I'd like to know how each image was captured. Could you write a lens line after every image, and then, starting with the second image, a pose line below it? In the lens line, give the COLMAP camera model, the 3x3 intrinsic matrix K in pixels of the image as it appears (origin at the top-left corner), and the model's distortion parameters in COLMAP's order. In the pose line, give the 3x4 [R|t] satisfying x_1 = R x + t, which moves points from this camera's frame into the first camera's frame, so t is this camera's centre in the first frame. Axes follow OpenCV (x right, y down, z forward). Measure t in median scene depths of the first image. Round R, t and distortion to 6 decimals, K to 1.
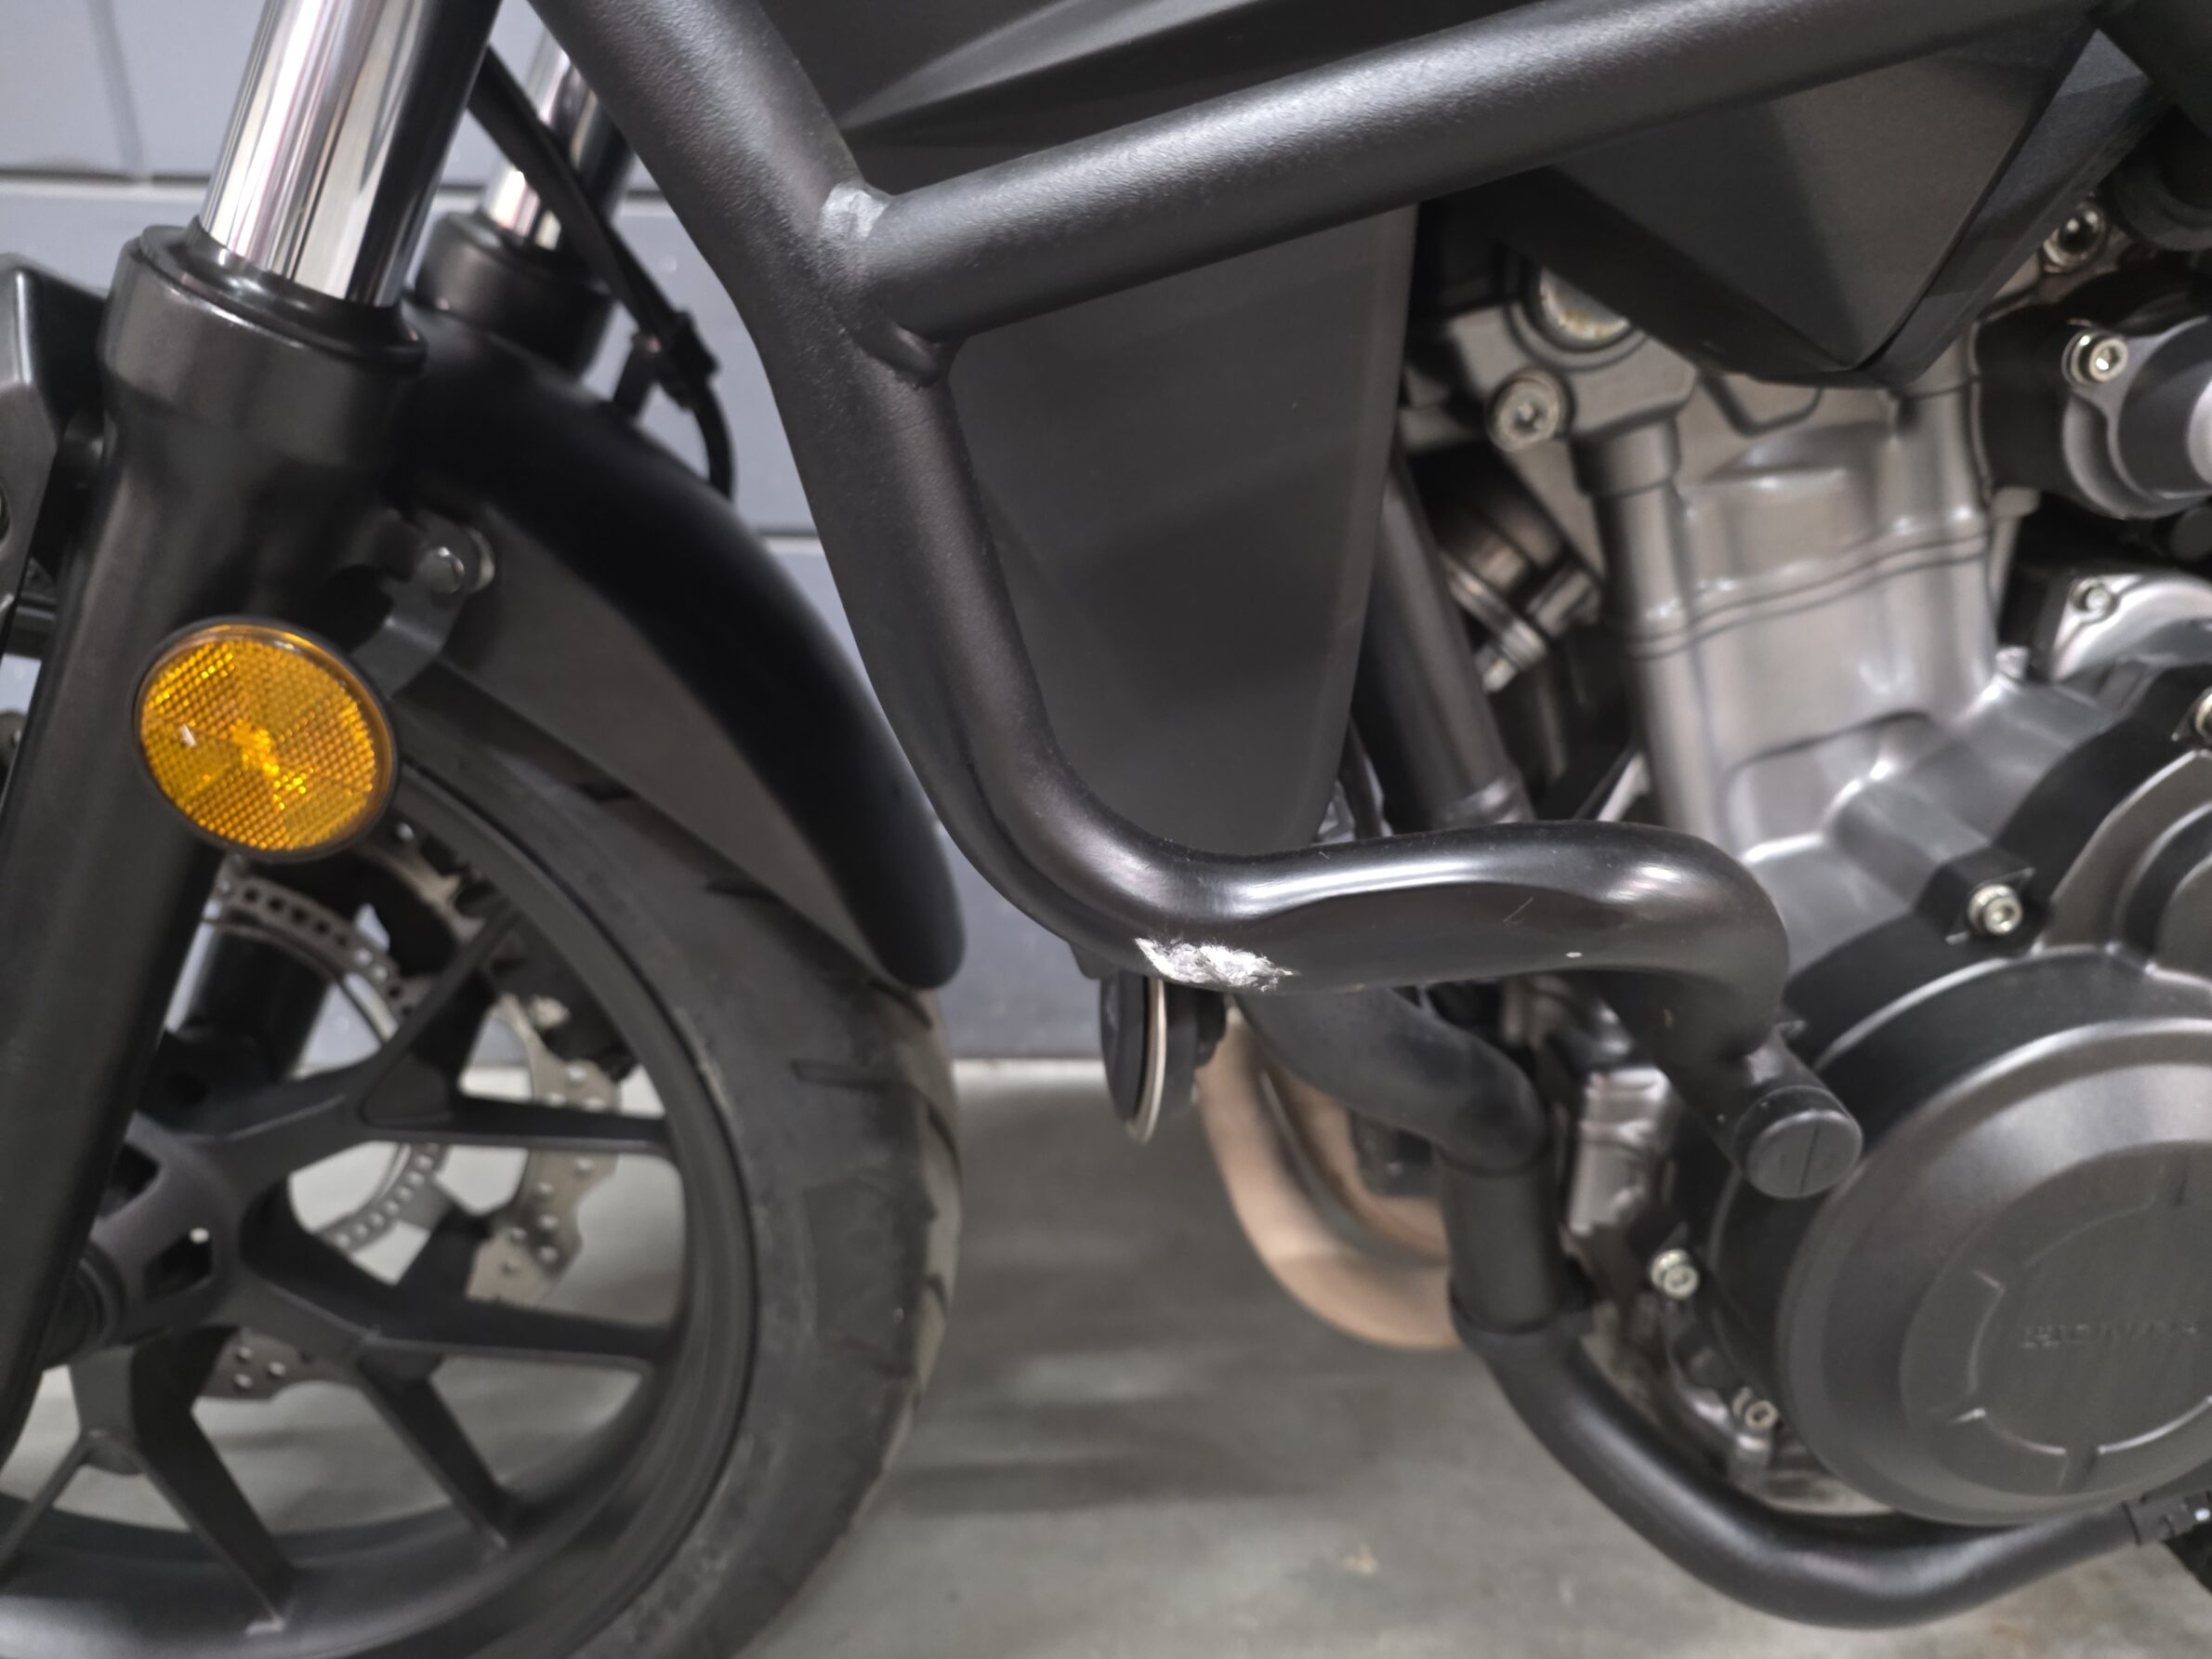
lens RADIAL K [[1529.2, 0, 1124.7], [0, 1529.2, 872.1], [0, 0, 1]] dist [0.047977, -0.032157]
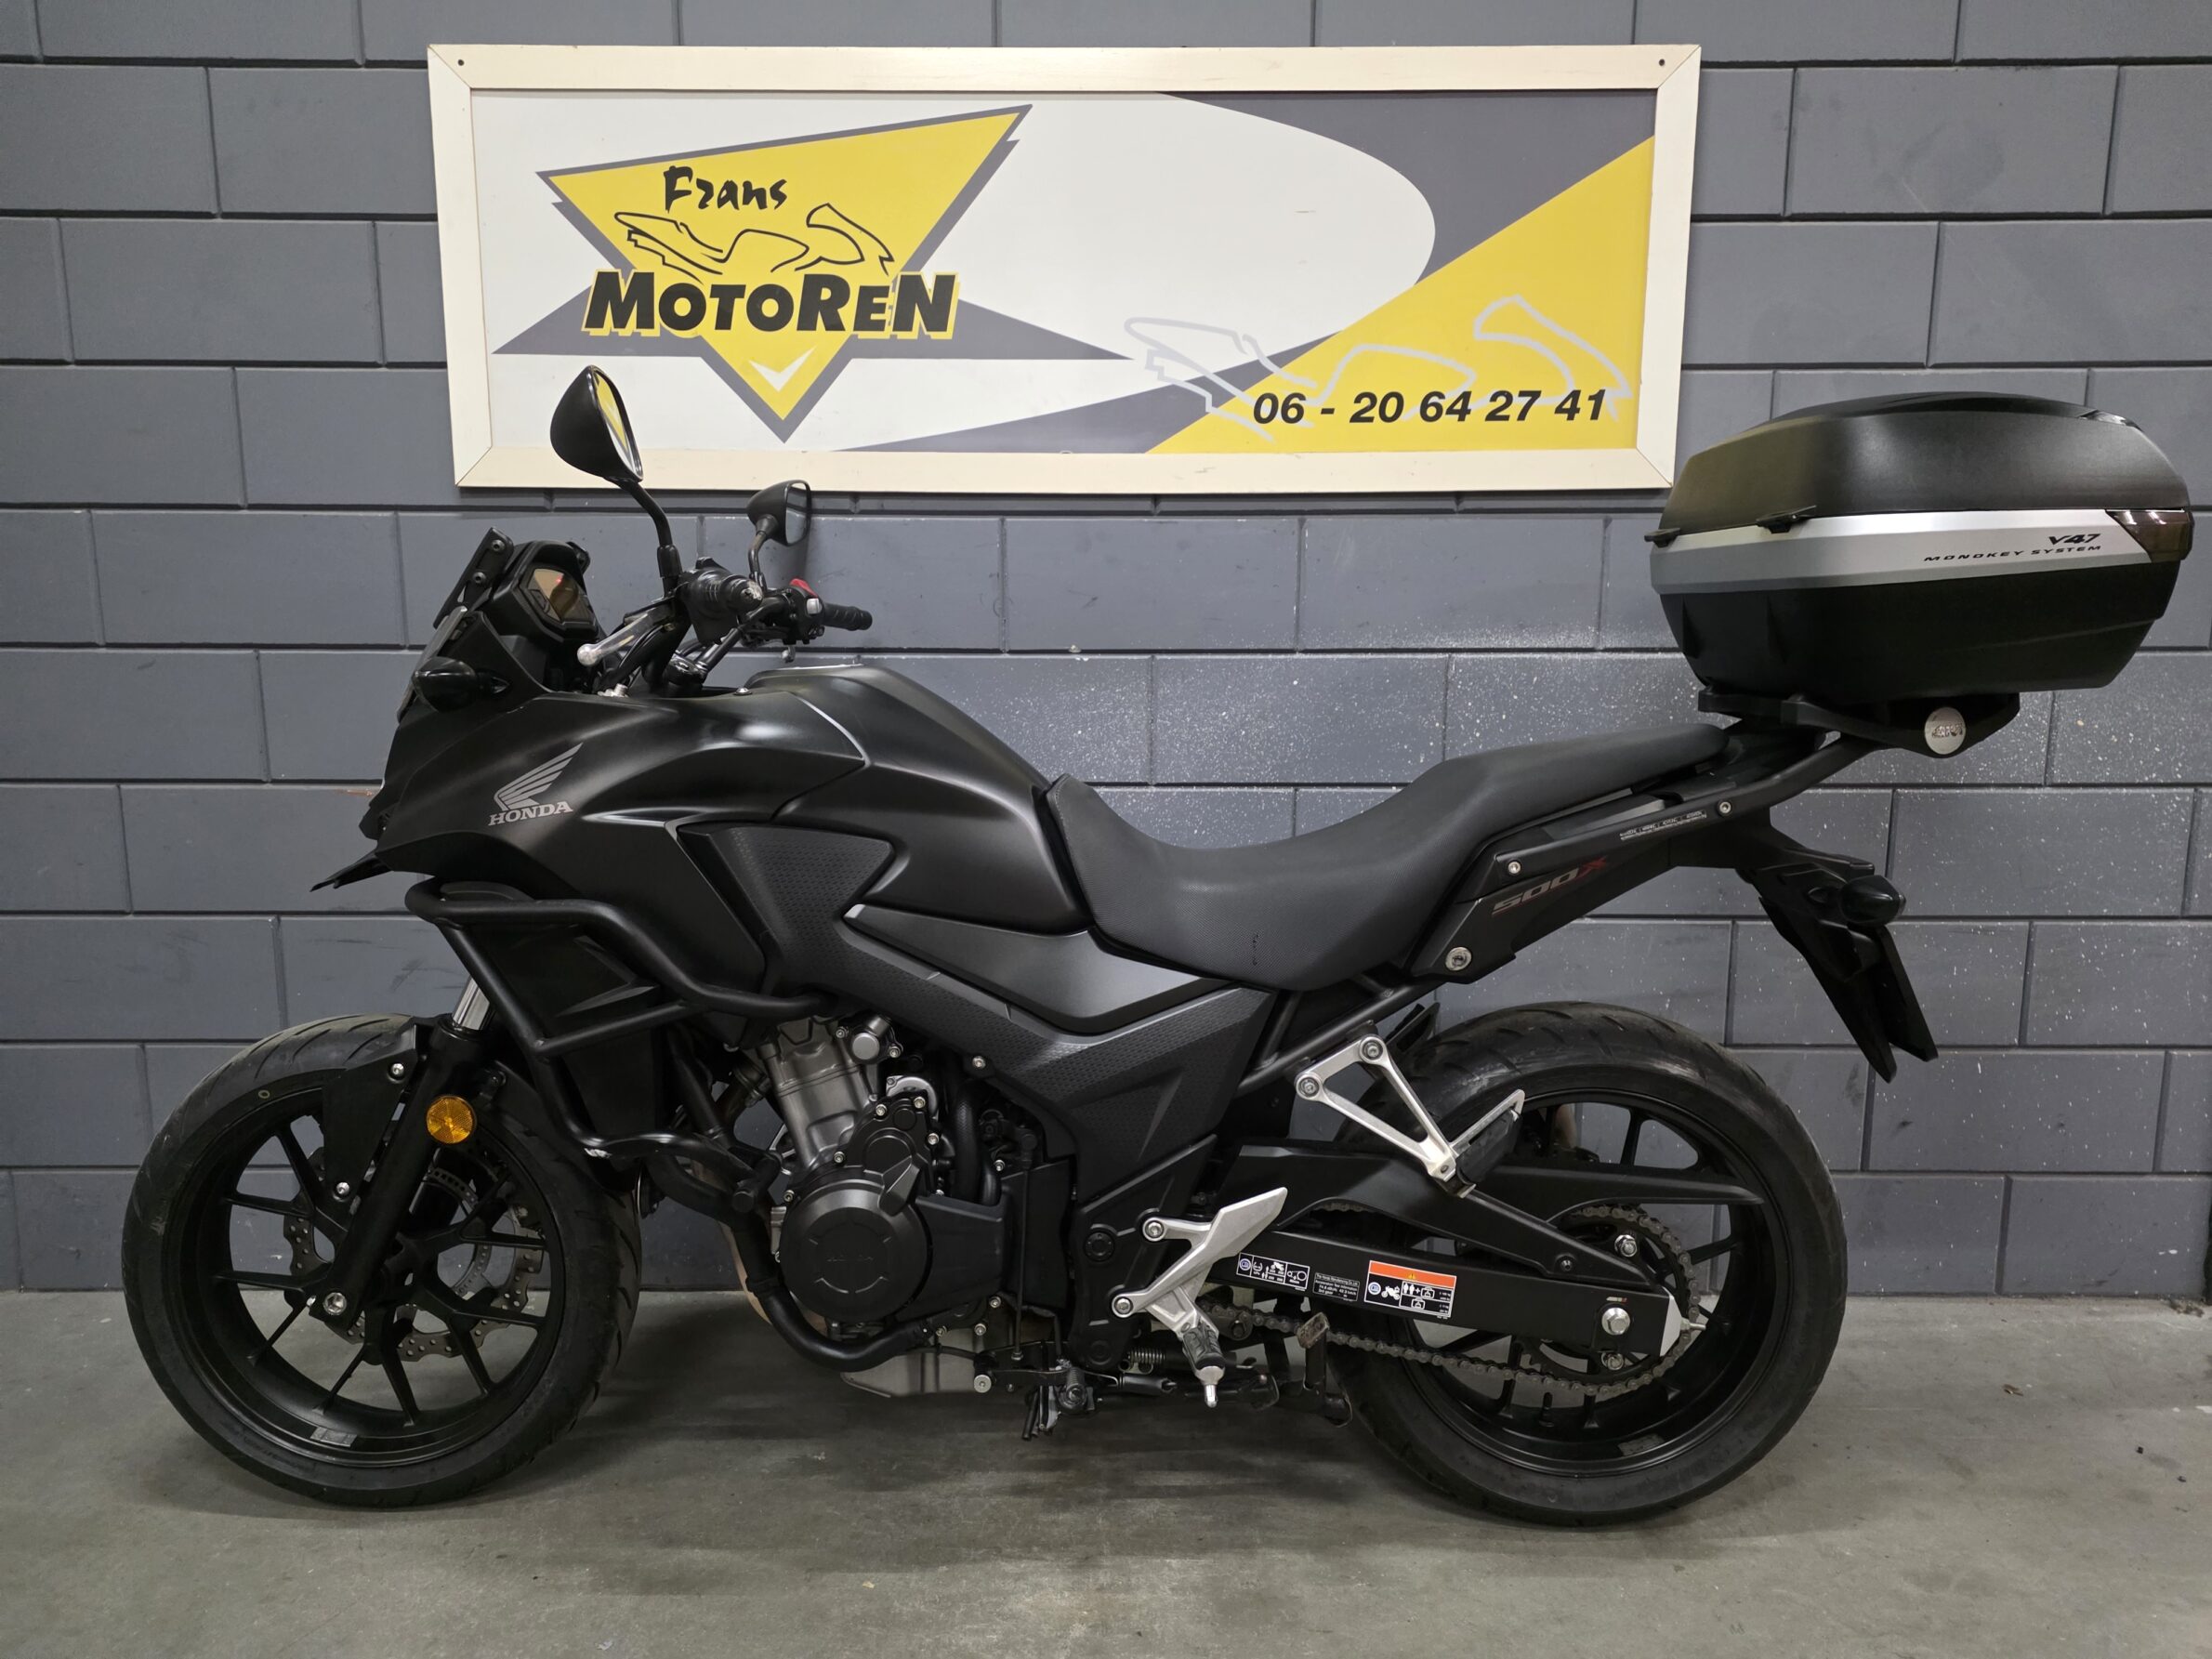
lens RADIAL K [[1529.2, 0, 1109.1], [0, 1529.2, 850.0], [0, 0, 1]] dist [0.047977, -0.032157]
pose [[0.995235, -0.022470, -0.094880, 1.347554], [-0.004105, 0.962563, -0.271027, 0.273218], [0.097418, 0.270125, 0.957884, -2.494012]]
